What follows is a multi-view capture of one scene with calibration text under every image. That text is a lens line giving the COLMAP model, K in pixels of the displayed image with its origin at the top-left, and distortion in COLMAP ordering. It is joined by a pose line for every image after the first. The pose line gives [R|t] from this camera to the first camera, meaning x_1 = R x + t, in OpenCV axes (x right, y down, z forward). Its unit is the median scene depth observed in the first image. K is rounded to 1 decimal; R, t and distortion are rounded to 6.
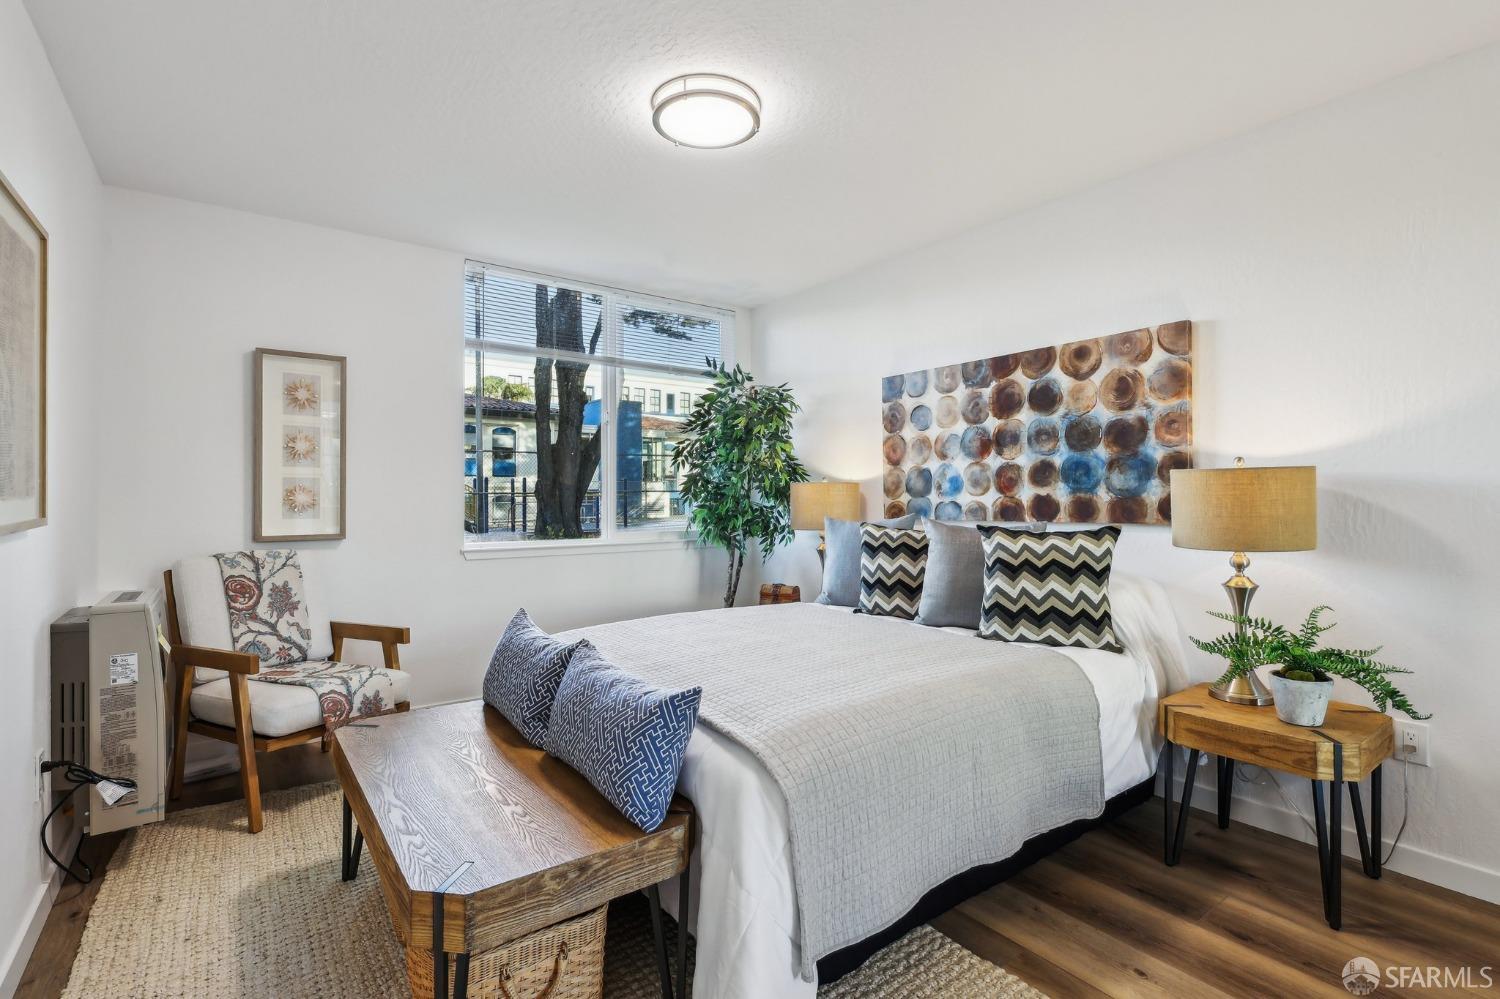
lens RADIAL K [[690.7, 0, 753.3], [0, 690.7, 498.0], [0, 0, 1]] dist [-0.003274, 0.002394]
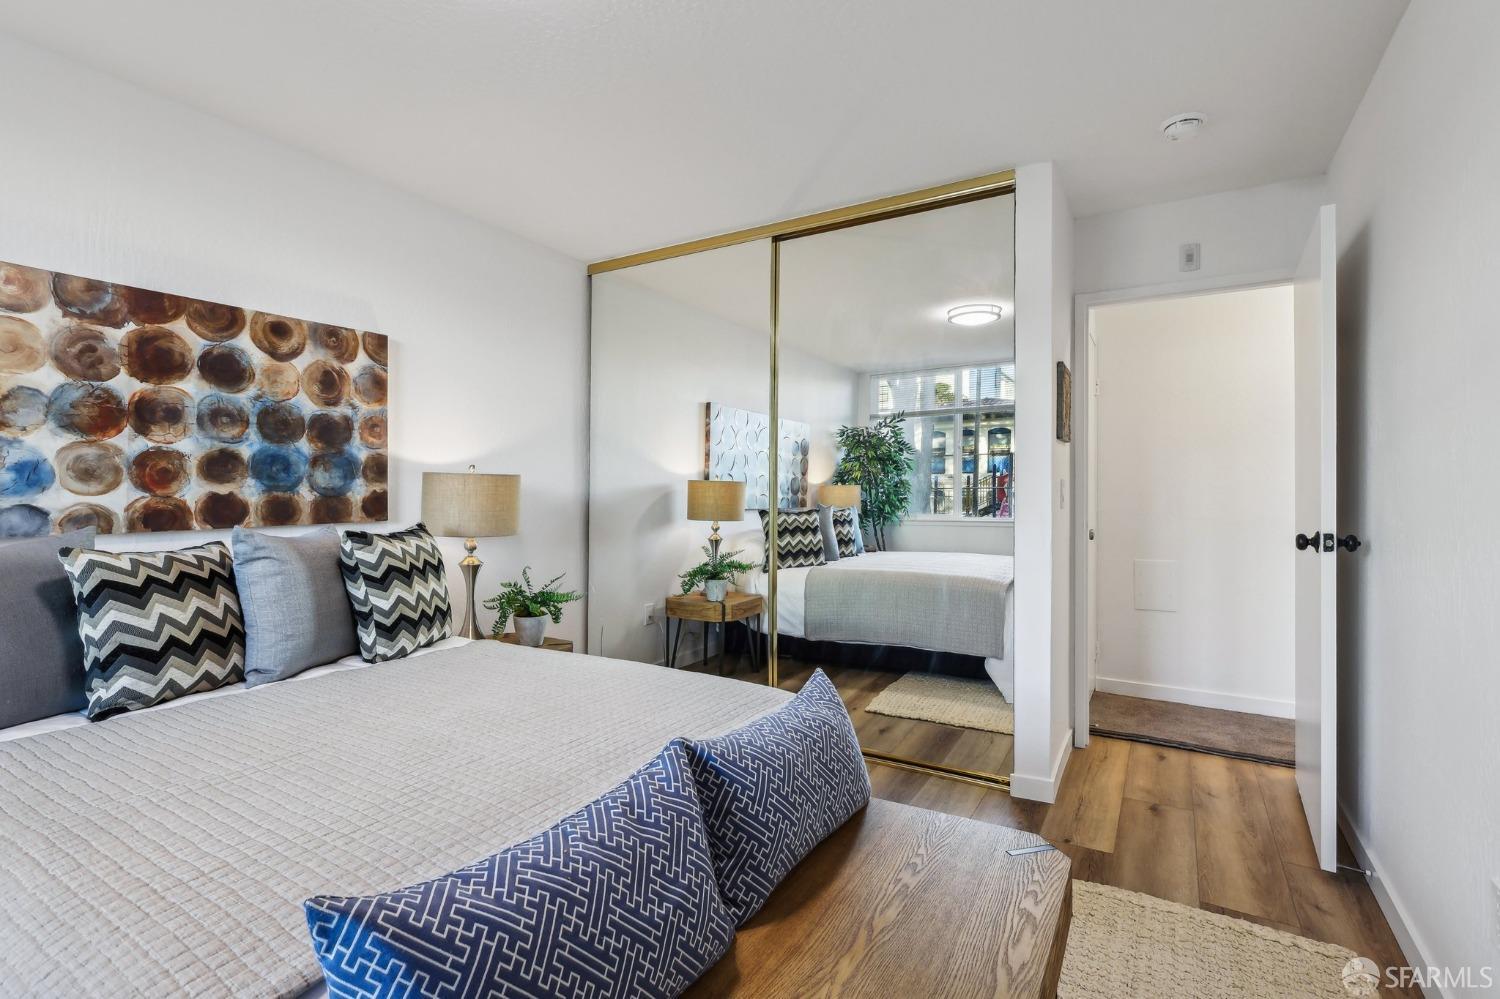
lens RADIAL K [[690.7, 0, 751.6], [0, 690.7, 491.5], [0, 0, 1]] dist [-0.003274, 0.002394]
pose [[-0.373632, 0.005115, 0.927563, -0.541712], [0.005657, 0.999979, -0.003236, -0.001235], [-0.927560, 0.004038, -0.373653, 0.770480]]
